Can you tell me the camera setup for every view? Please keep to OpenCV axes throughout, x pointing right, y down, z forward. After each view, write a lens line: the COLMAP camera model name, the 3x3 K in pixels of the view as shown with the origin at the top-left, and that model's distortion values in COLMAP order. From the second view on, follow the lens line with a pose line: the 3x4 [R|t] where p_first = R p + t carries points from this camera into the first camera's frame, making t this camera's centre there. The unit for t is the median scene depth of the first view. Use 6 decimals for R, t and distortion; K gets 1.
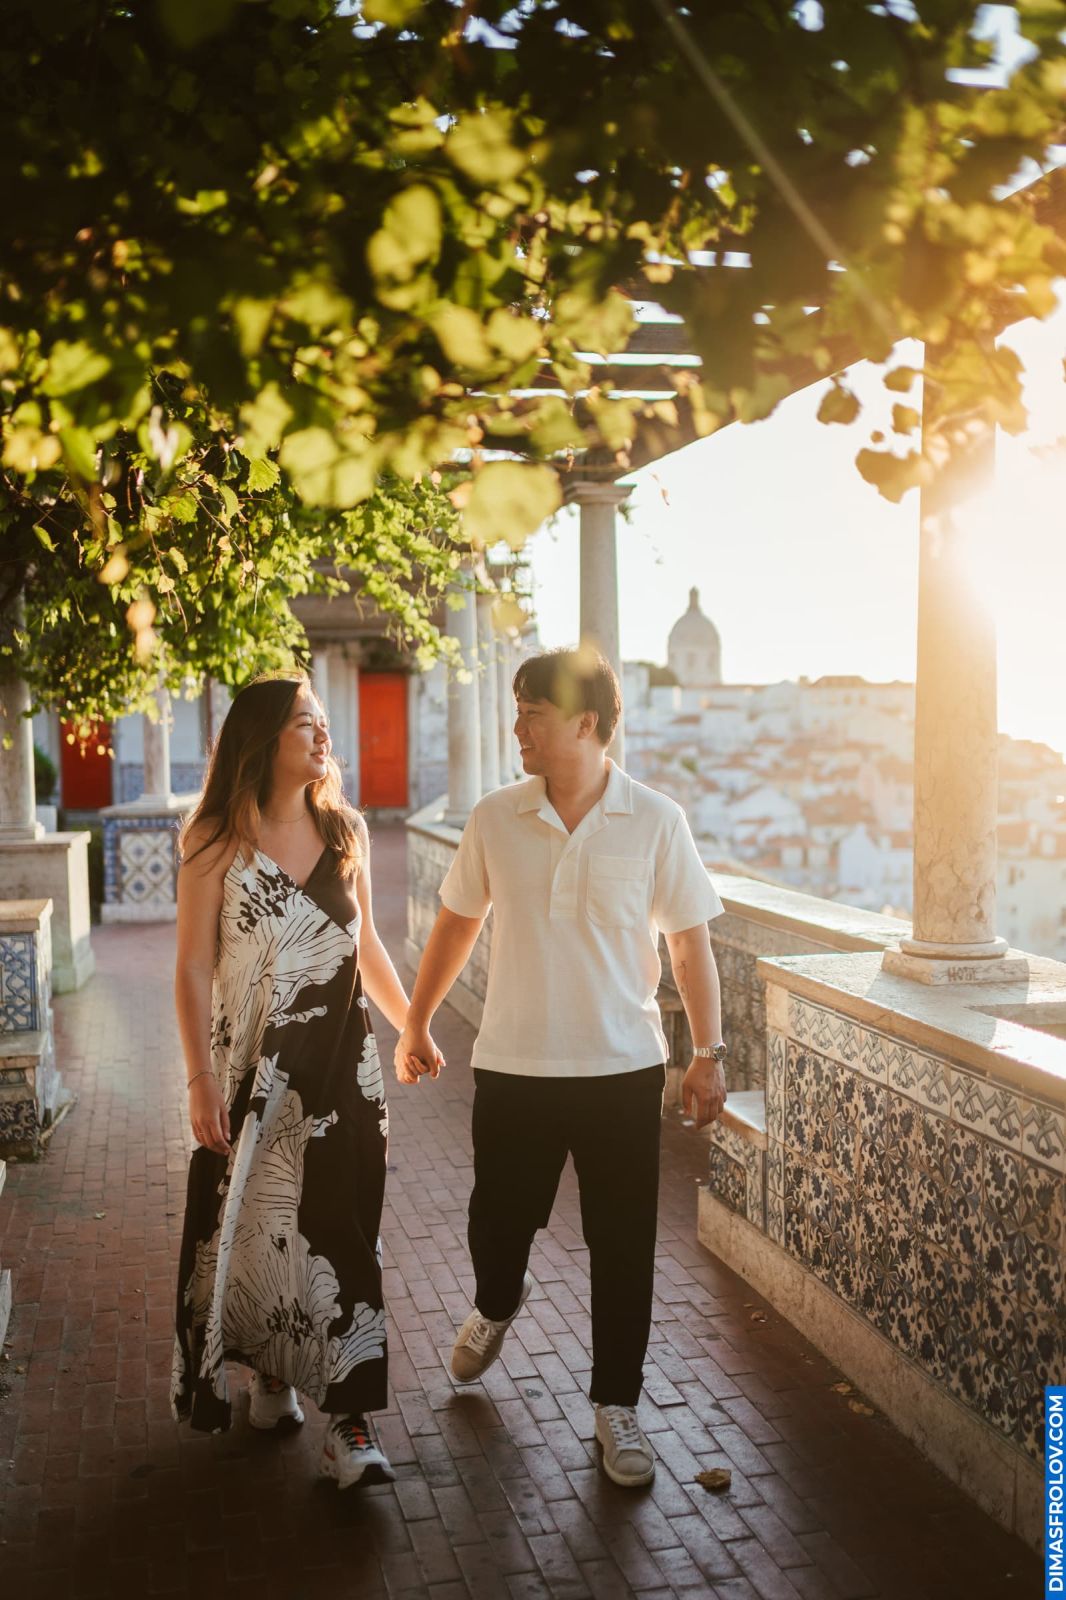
lens RADIAL K [[1624.6, 0, 537.1], [0, 1624.6, 812.4], [0, 0, 1]] dist [-0.003239, 0.014893]
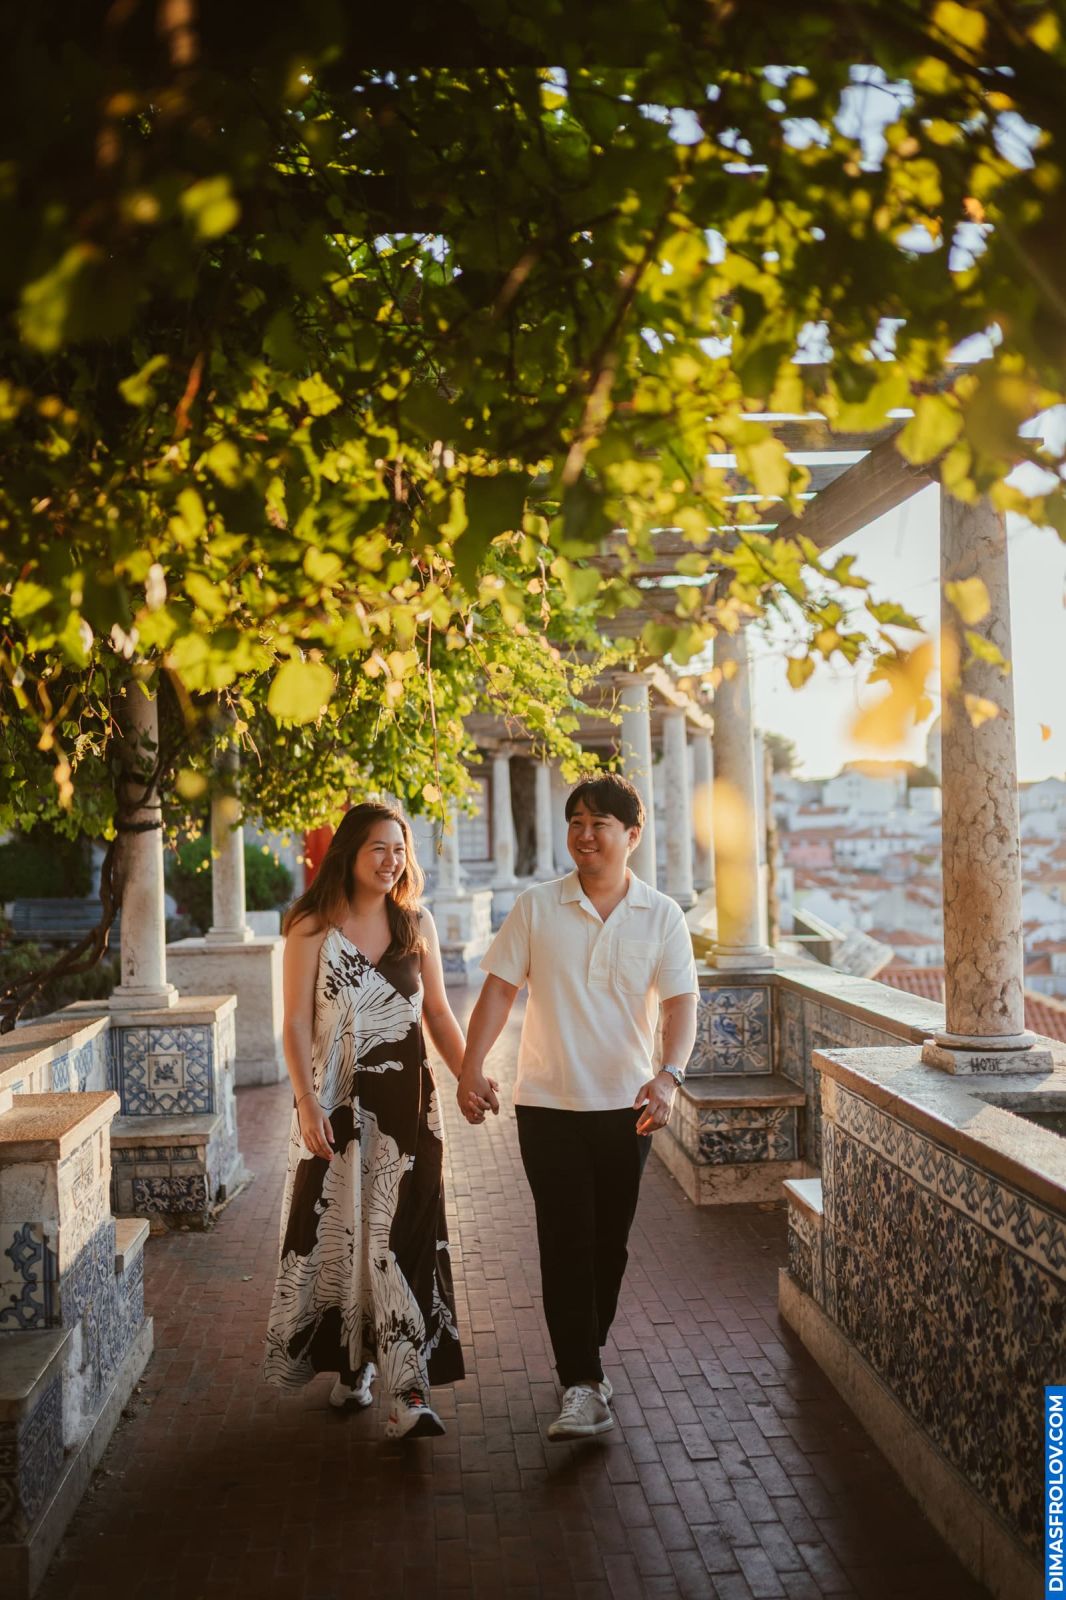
lens RADIAL K [[1647.7, 0, 527.2], [0, 1647.7, 793.9], [0, 0, 1]] dist [-0.009870, 0.010566]
pose [[0.984749, -0.015598, -0.173278, 0.152882], [0.002585, 0.997175, -0.075073, 0.002291], [0.173960, 0.073480, 0.982007, -0.127499]]
